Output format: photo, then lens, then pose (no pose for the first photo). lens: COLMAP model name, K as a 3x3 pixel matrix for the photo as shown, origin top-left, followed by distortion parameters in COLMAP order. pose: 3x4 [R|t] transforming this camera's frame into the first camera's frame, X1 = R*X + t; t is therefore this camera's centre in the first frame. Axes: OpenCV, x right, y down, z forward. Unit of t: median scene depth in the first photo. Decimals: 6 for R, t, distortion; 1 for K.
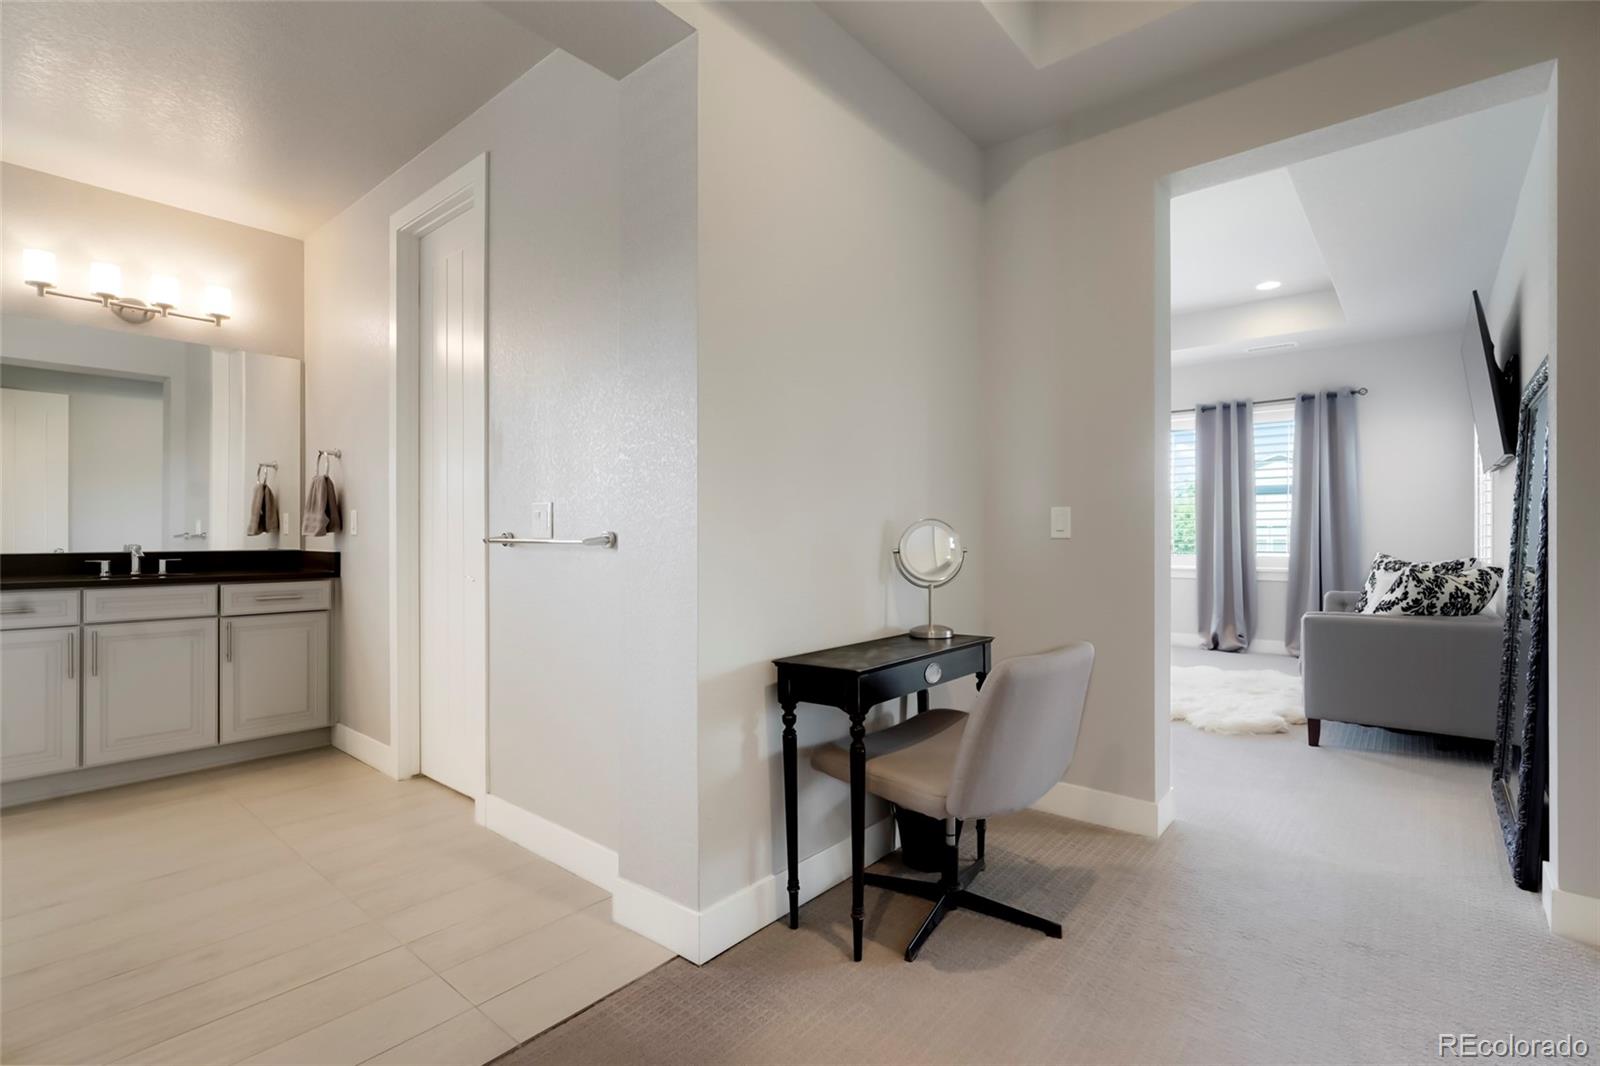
lens RADIAL K [[731.6, 0, 789.3], [0, 731.6, 531.1], [0, 0, 1]] dist [-0.008271, 0.001518]
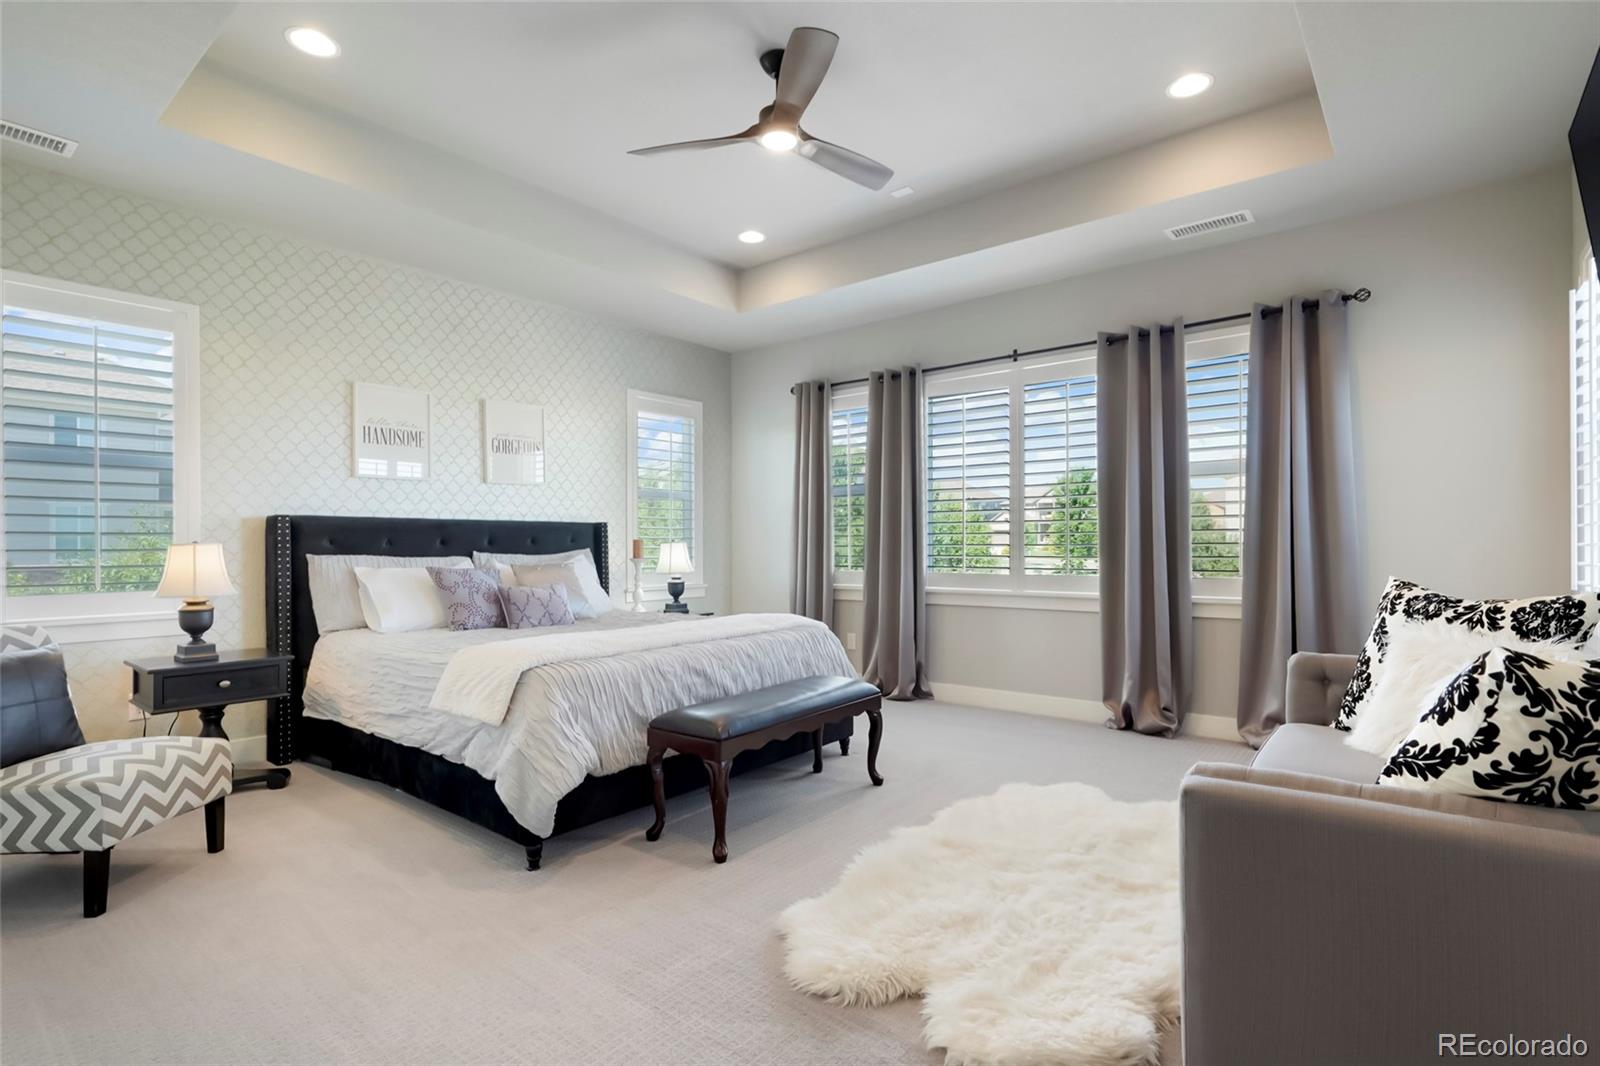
lens RADIAL K [[731.6, 0, 811.8], [0, 731.6, 540.2], [0, 0, 1]] dist [-0.008271, 0.001518]
pose [[0.999914, -0.004111, 0.012469, 0.416355], [0.004140, 0.999989, -0.002305, 0.003690], [-0.012459, 0.002356, 0.999920, 0.519785]]
